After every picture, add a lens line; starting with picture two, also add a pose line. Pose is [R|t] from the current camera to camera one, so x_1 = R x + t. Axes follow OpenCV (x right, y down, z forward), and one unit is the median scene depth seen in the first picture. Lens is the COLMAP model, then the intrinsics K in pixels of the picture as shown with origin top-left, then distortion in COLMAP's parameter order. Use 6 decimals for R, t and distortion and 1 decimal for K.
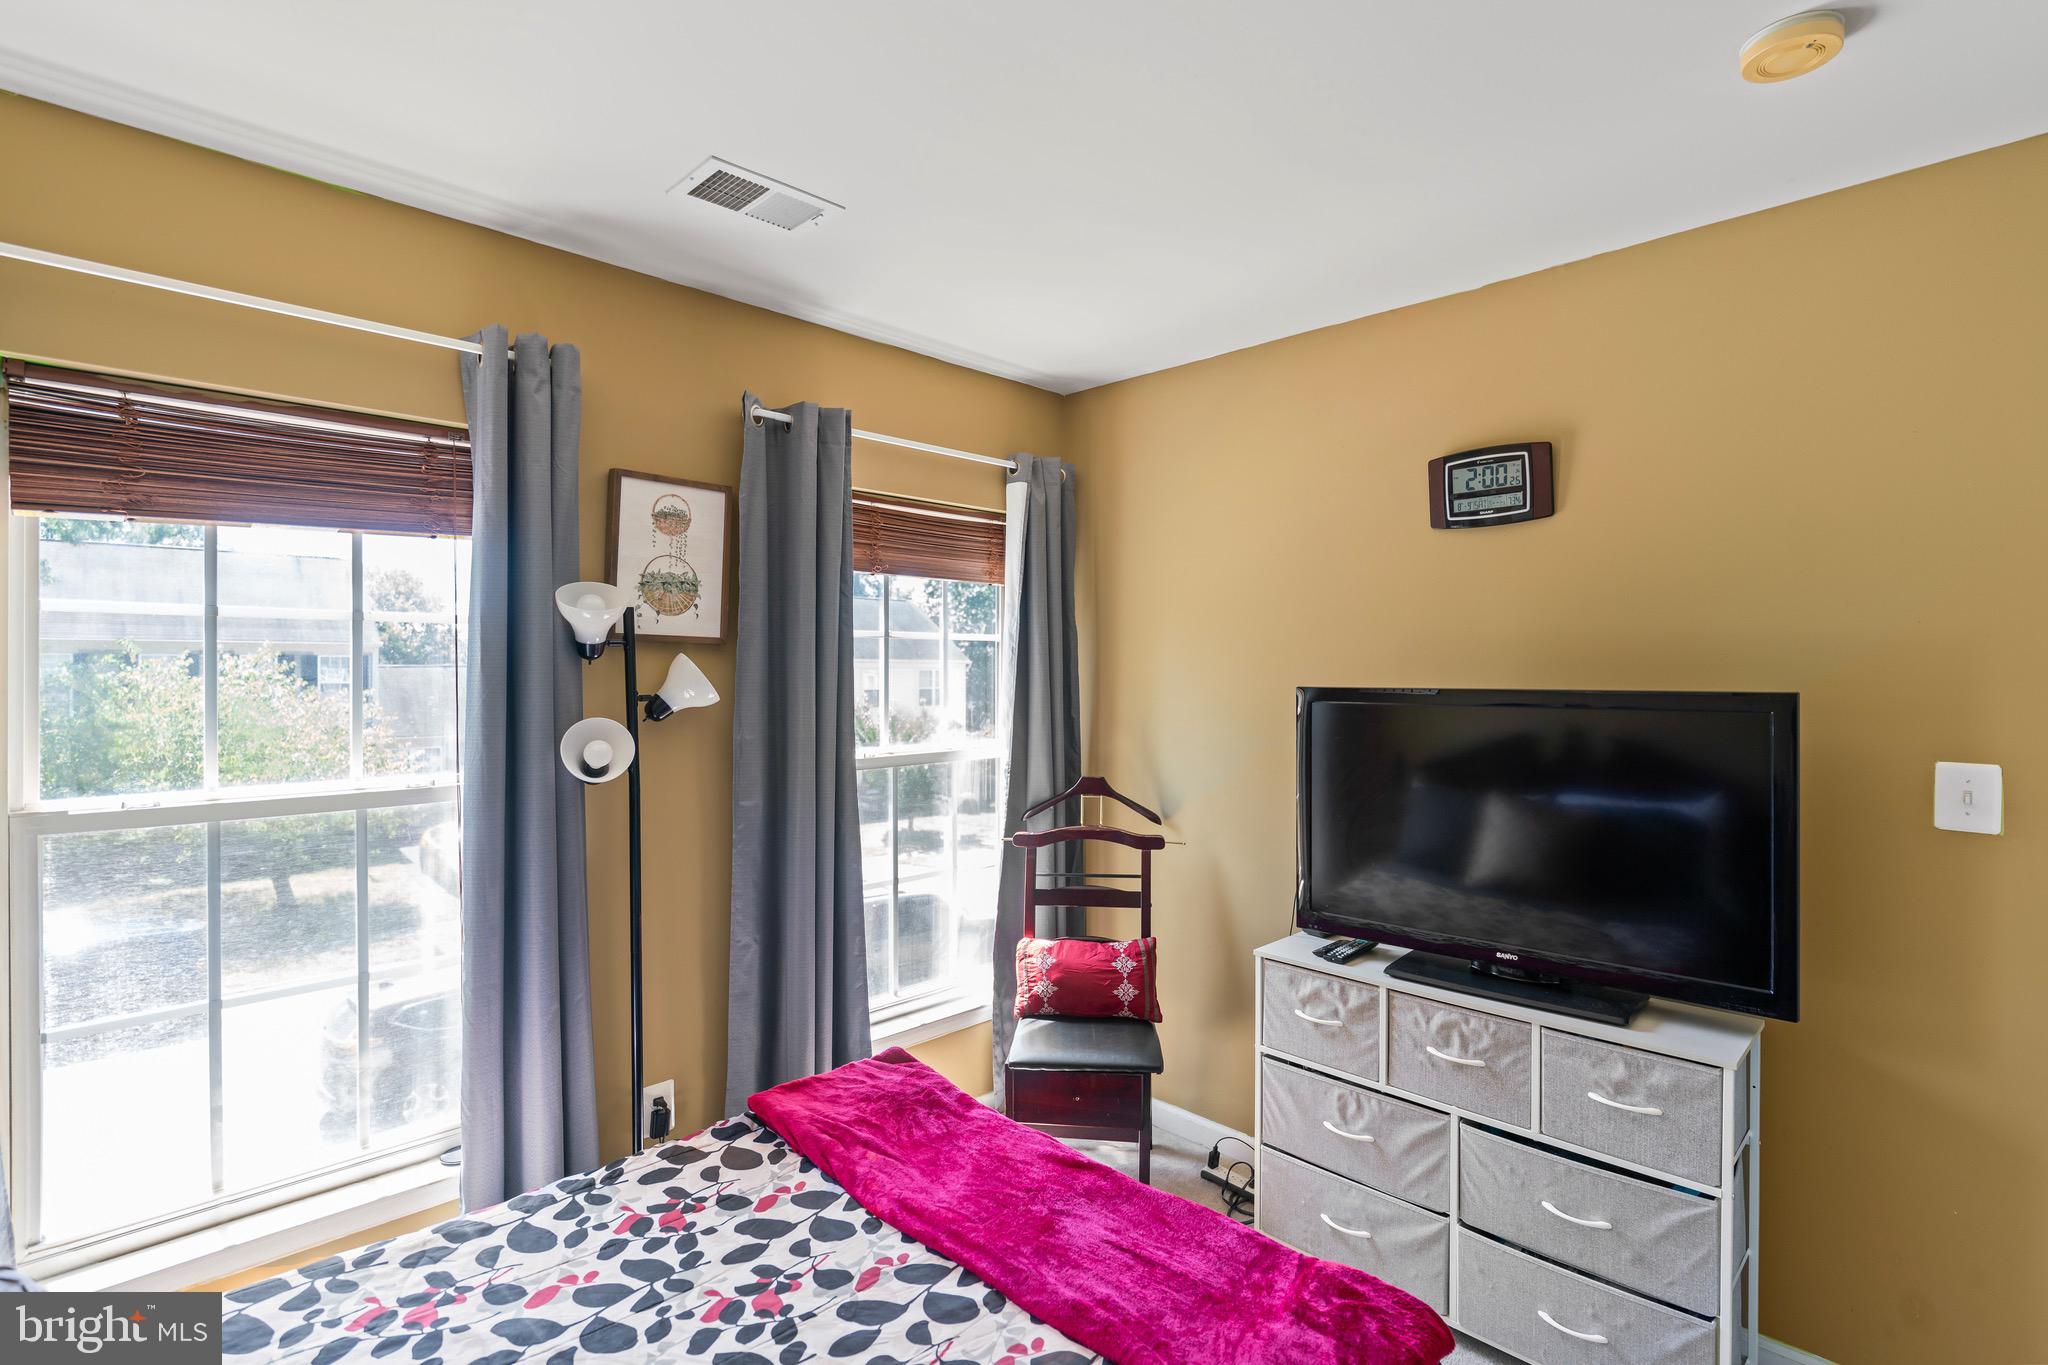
lens RADIAL K [[955.0, 0, 1034.3], [0, 955.0, 680.1], [0, 0, 1]] dist [-0.018128, 0.000079]
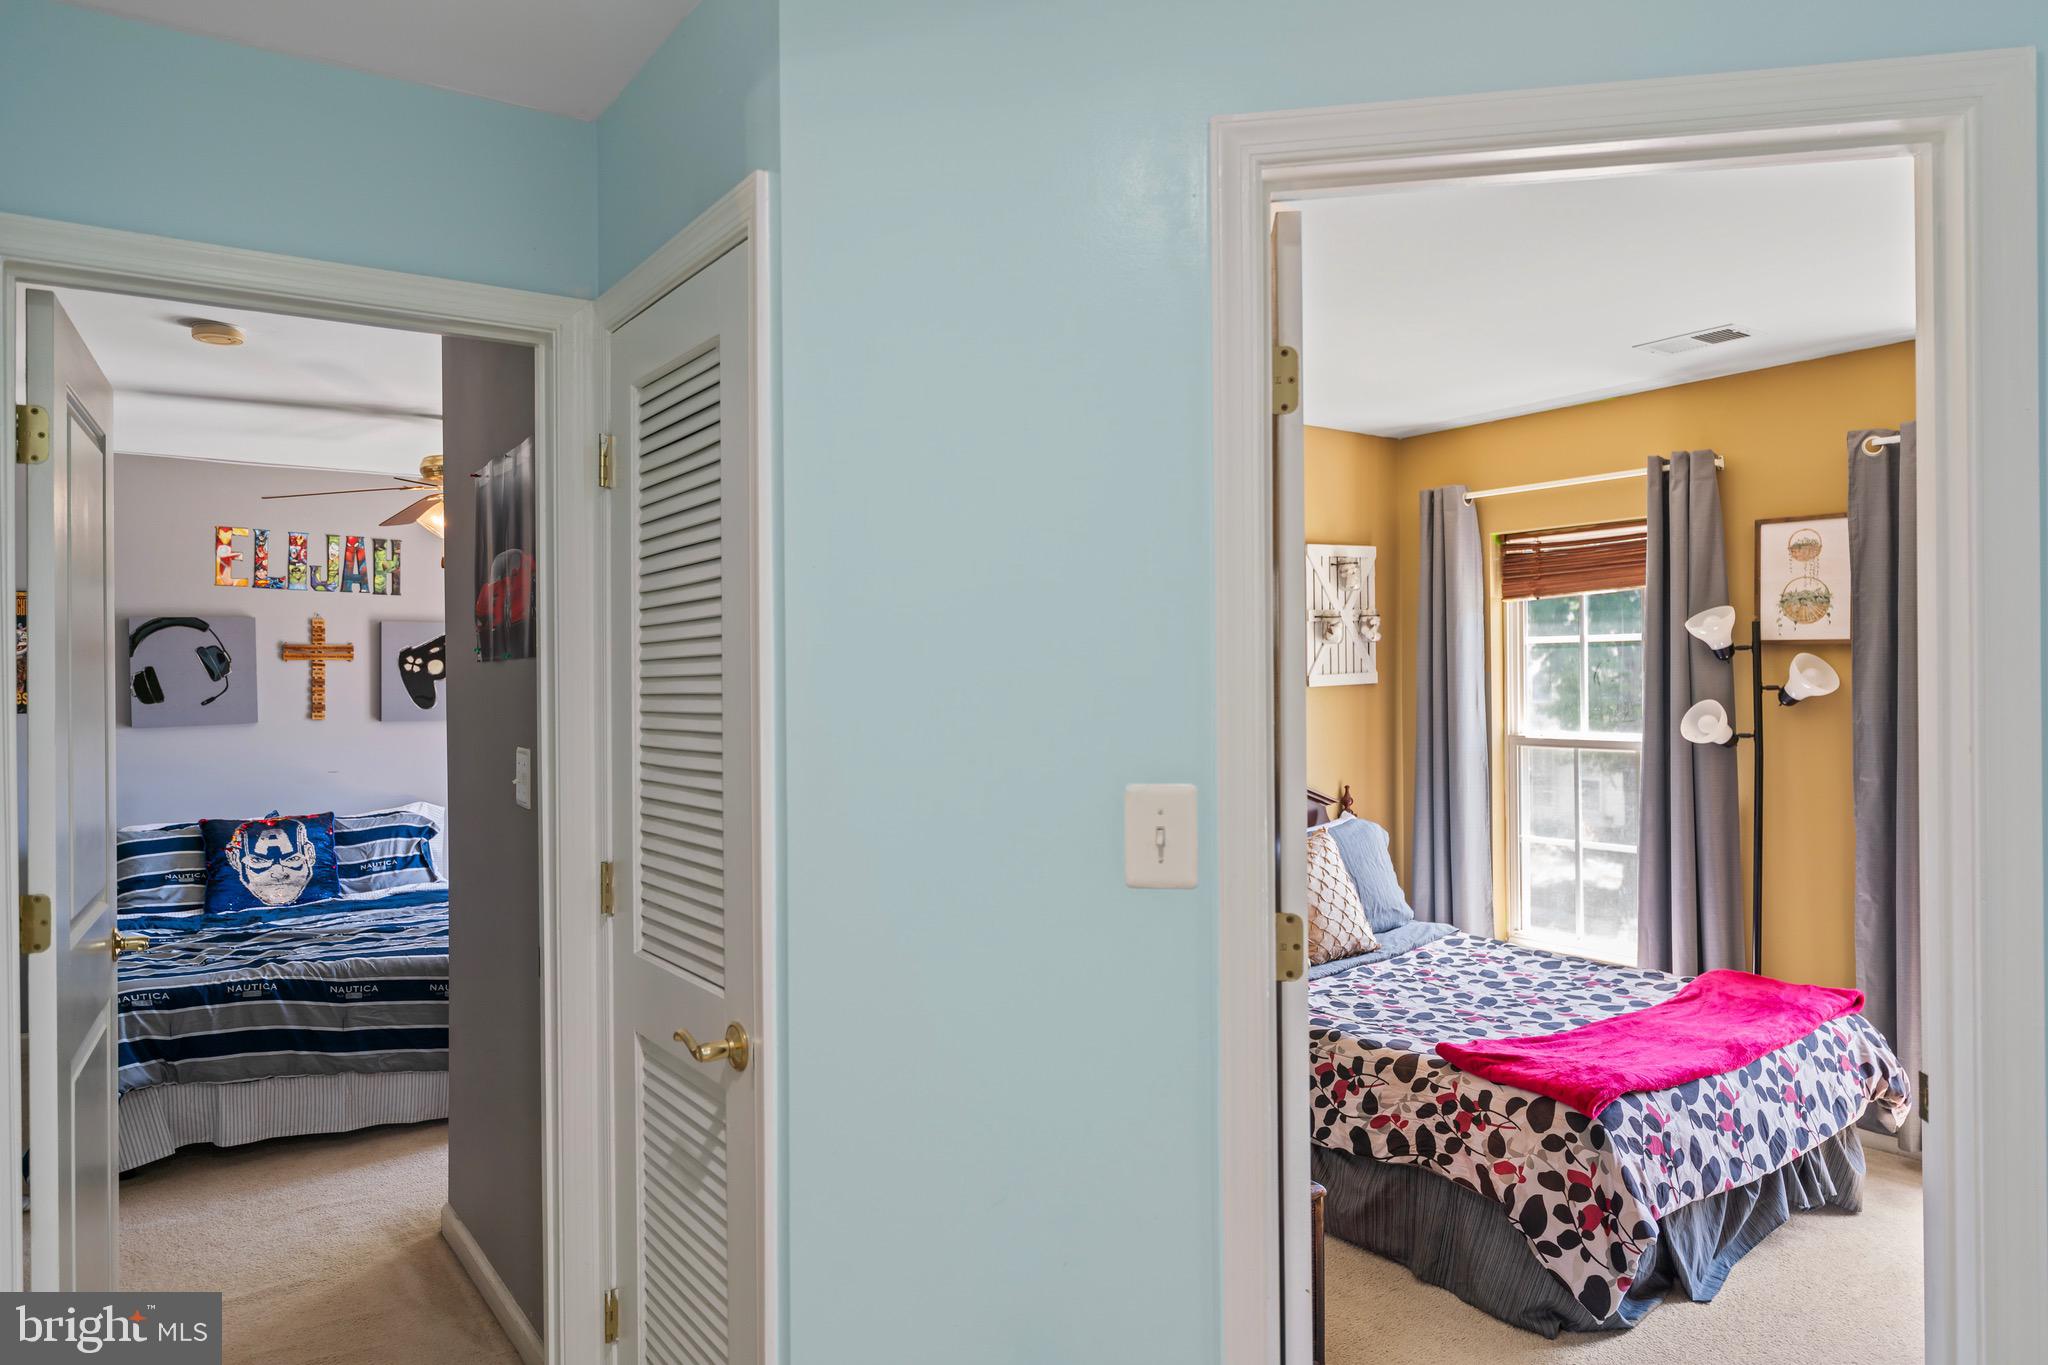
lens RADIAL K [[1347.0, 0, 1008.9], [0, 1347.0, 687.7], [0, 0, 1]] dist [-0.004737, 0.004898]
pose [[-0.182508, 0.008599, -0.983167, 1.688134], [0.003738, 0.999961, 0.008052, -0.000795], [0.983197, -0.002206, -0.182533, 0.297266]]
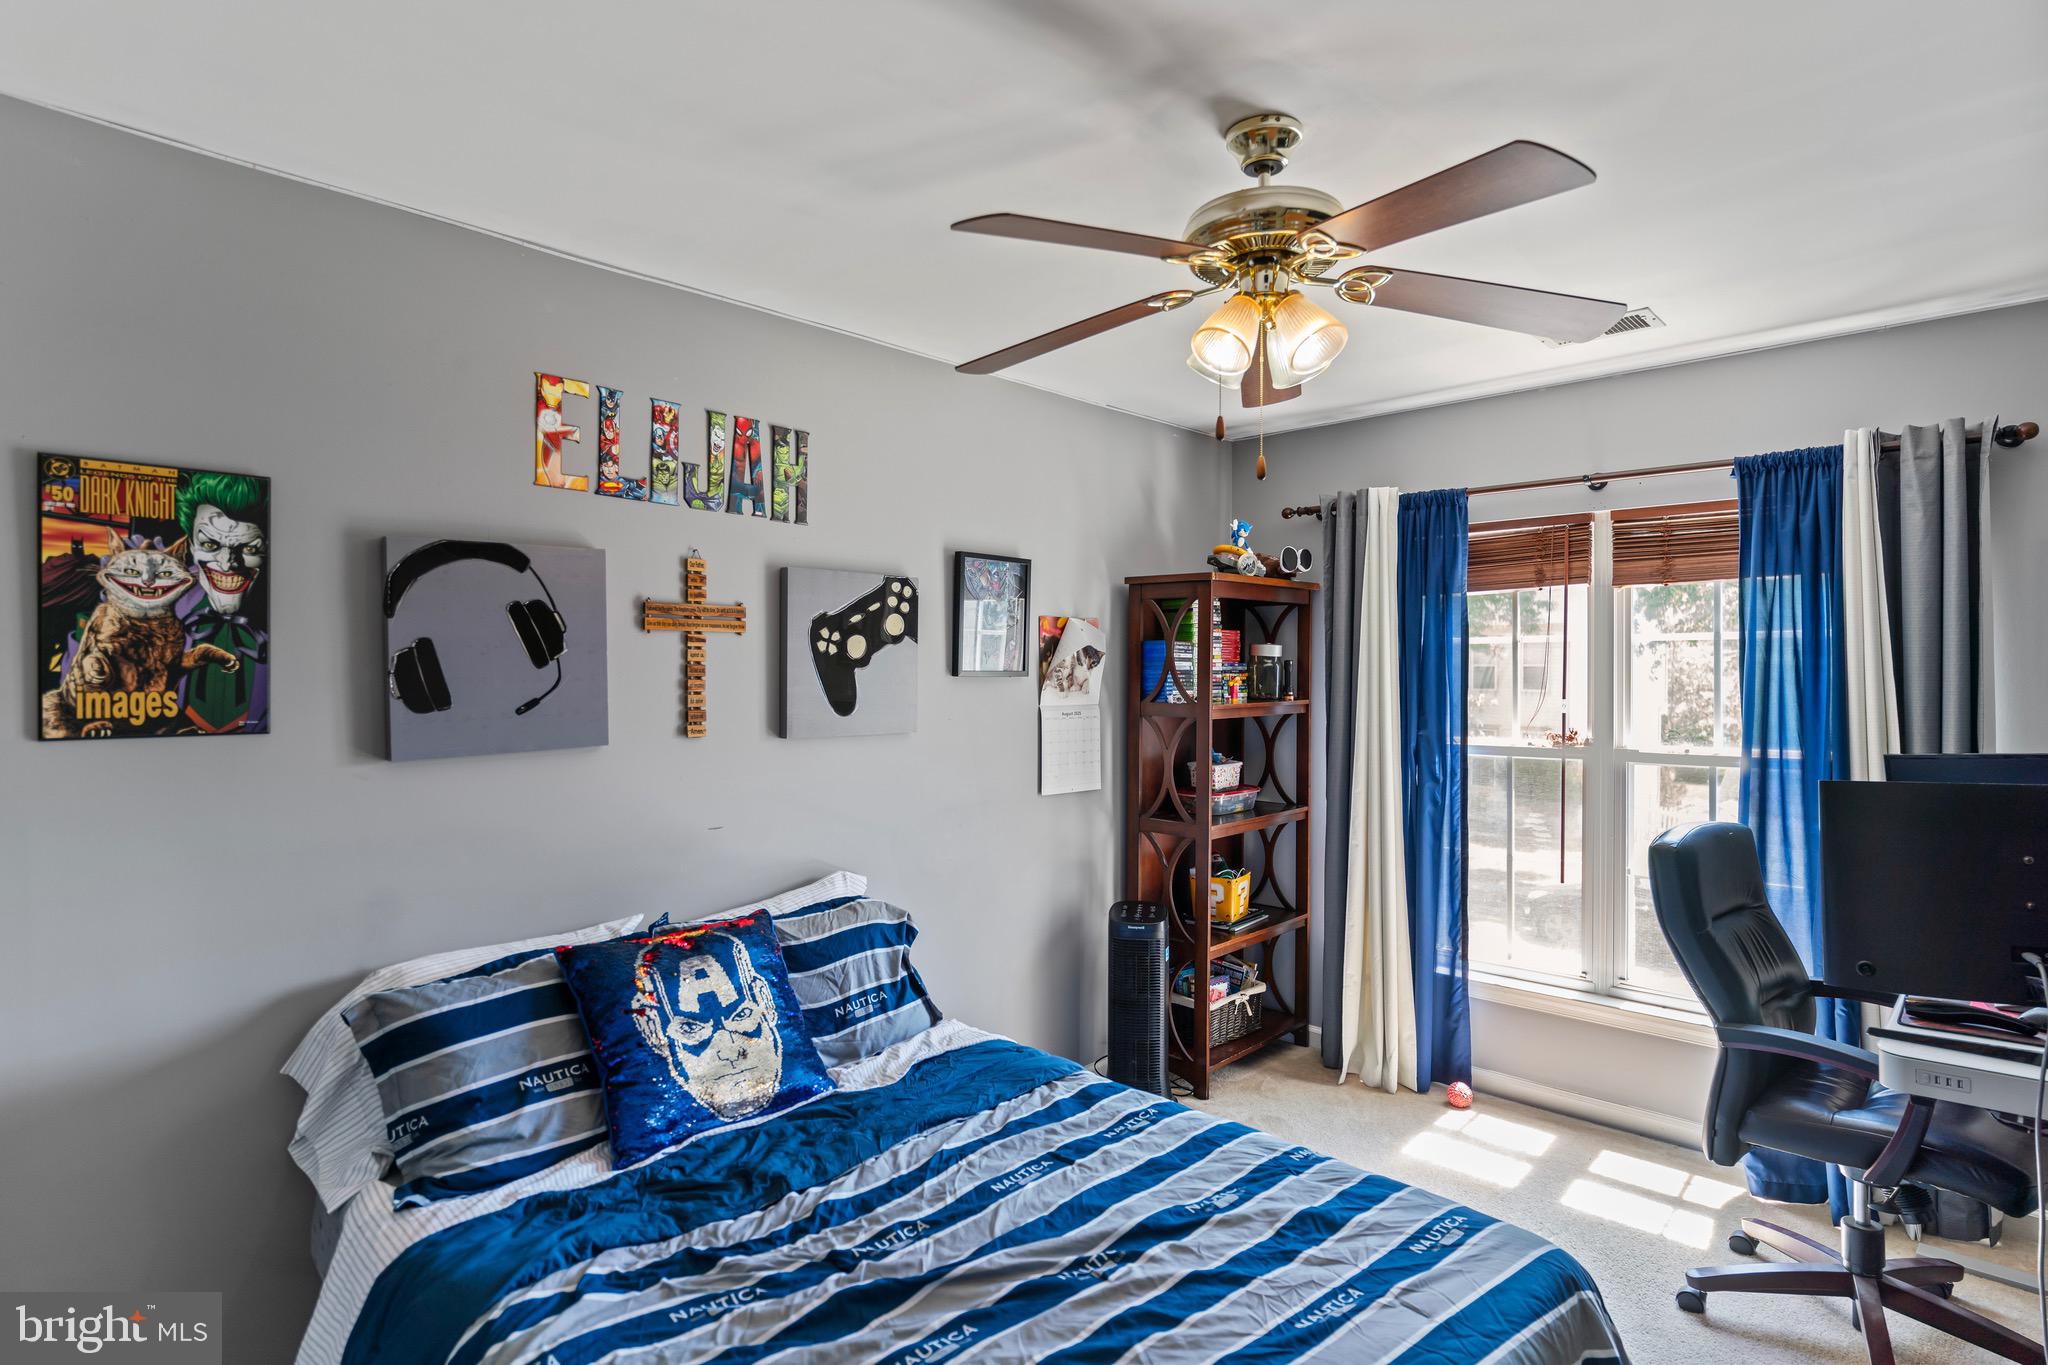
lens RADIAL K [[1119.6, 0, 1041.0], [0, 1119.6, 677.4], [0, 0, 1]] dist [-0.002869, -0.001561]
pose [[0.024069, 0.007223, -0.999684, 0.558656], [-0.000672, 0.999974, 0.007209, 0.002878], [0.999710, 0.000499, 0.024073, -1.194760]]
